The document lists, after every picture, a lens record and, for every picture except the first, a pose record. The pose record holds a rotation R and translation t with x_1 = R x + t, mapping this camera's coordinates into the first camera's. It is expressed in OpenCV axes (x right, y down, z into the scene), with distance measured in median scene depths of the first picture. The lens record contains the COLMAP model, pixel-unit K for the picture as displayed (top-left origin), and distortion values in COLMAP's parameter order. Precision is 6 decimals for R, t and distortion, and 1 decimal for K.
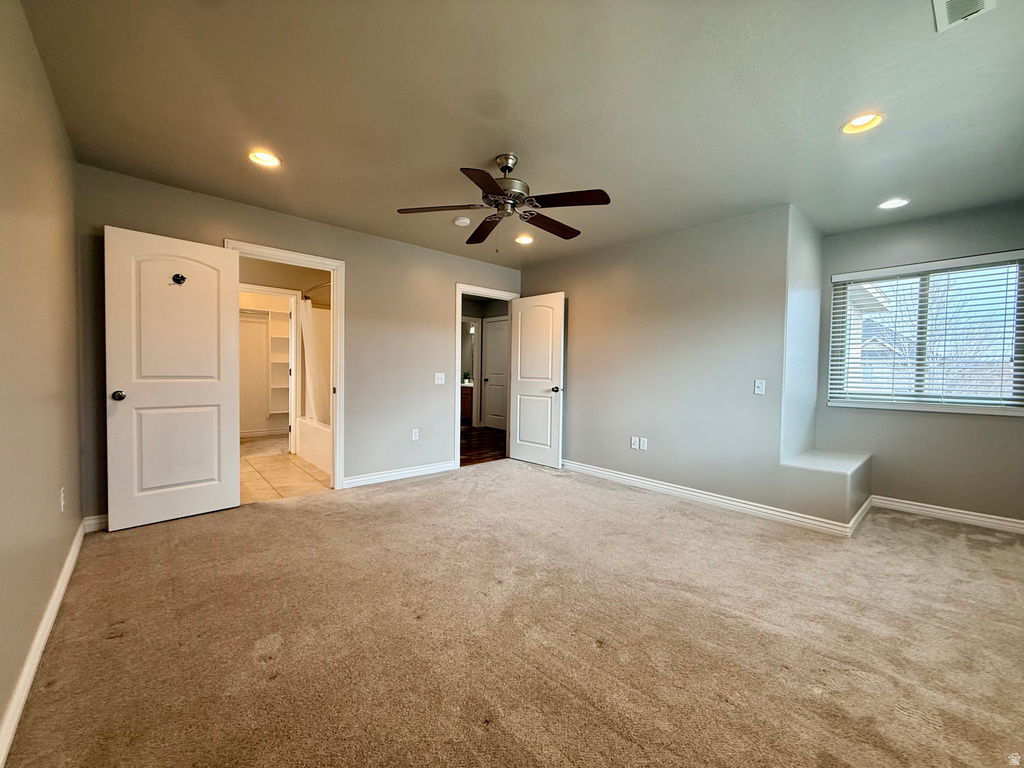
lens RADIAL K [[405.9, 0, 509.0], [0, 405.9, 381.3], [0, 0, 1]] dist [-0.001084, 0.000118]
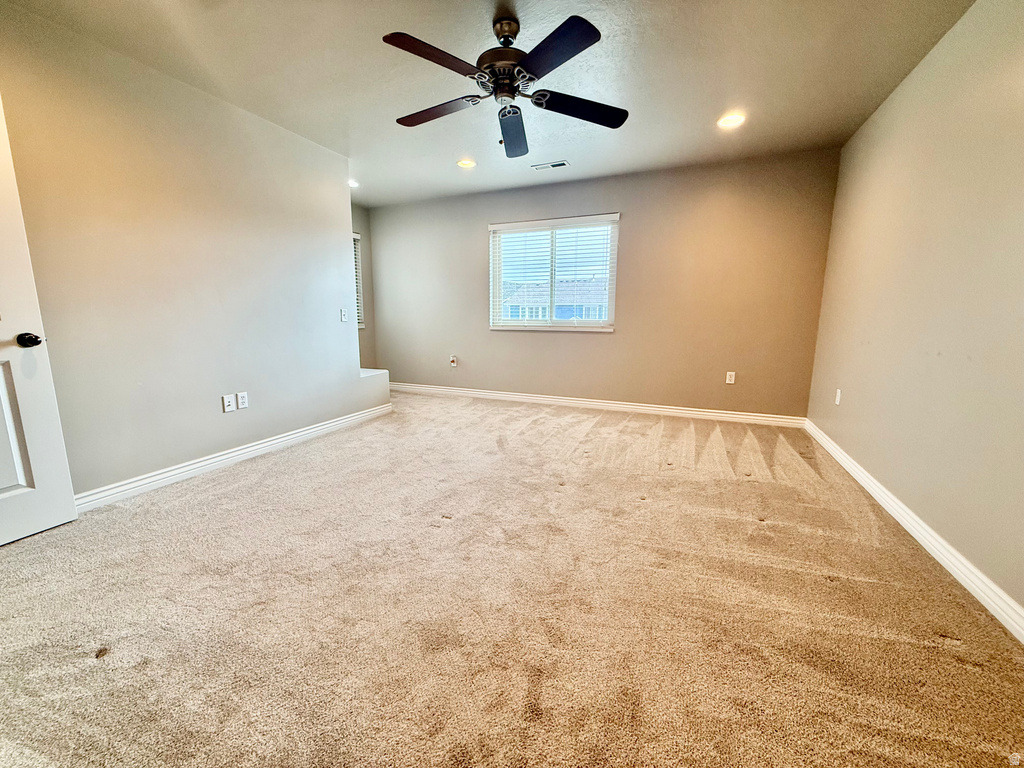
lens RADIAL K [[405.9, 0, 509.0], [0, 405.9, 381.3], [0, 0, 1]] dist [-0.001084, 0.000118]
pose [[-0.421609, -0.165053, 0.891630, -0.635570], [0.009712, 0.982416, 0.186451, -0.012731], [-0.906726, 0.087268, -0.412592, 1.060268]]
